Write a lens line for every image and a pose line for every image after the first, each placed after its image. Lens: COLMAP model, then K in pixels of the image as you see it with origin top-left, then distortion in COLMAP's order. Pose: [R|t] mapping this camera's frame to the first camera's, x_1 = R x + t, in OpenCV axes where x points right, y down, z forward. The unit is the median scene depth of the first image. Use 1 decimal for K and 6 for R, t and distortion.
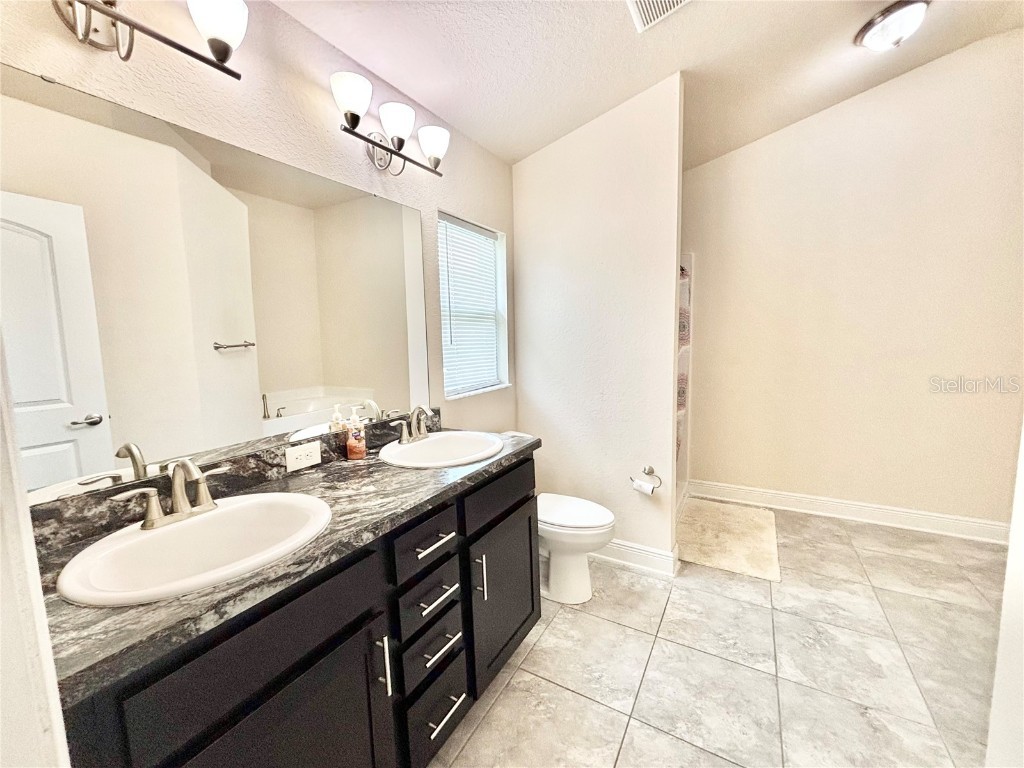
lens RADIAL K [[413.5, 0, 513.2], [0, 413.5, 387.8], [0, 0, 1]] dist [0.004148, -0.001382]
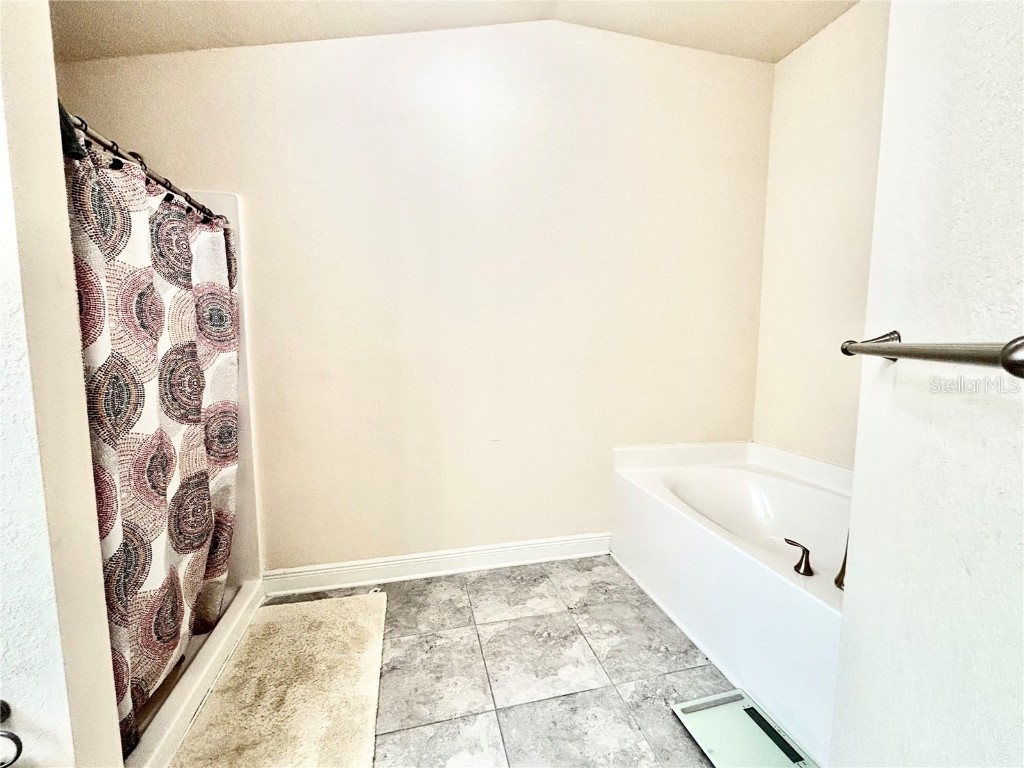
lens RADIAL K [[413.5, 0, 512.3], [0, 413.5, 387.8], [0, 0, 1]] dist [0.004148, -0.001382]
pose [[0.716538, -0.034143, 0.696712, 0.354430], [0.054863, 0.998466, -0.007492, -0.032444], [-0.695387, 0.043592, 0.717312, 0.390563]]
